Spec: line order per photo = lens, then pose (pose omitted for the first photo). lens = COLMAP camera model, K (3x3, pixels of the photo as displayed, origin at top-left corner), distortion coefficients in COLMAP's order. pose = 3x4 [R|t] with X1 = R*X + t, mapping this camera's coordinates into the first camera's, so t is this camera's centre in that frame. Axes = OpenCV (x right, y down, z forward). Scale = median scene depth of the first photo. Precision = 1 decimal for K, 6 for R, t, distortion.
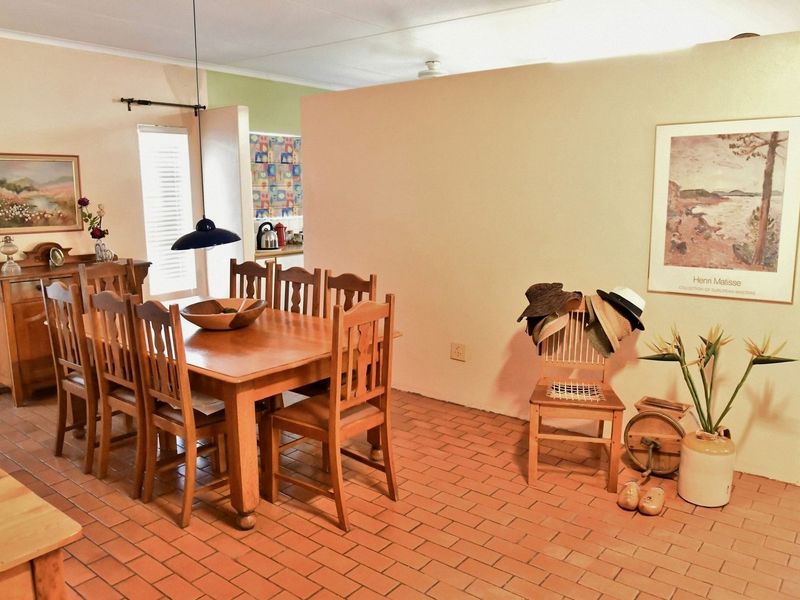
lens RADIAL K [[618.6, 0, 400.0], [0, 618.6, 300.0], [0, 0, 1]] dist [-0.006122, -0.001564]
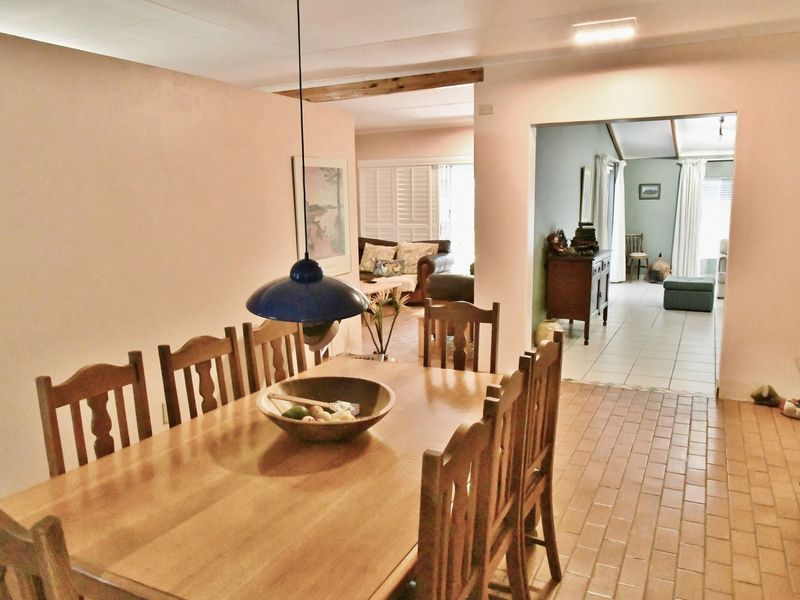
lens RADIAL K [[618.6, 0, 400.0], [0, 618.6, 300.0], [0, 0, 1]] dist [-0.006122, -0.001564]
pose [[-0.213794, -0.146905, 0.965770, -0.961551], [0.215995, 0.957050, 0.193394, -0.204006], [-0.952700, 0.249948, -0.172881, 1.122308]]
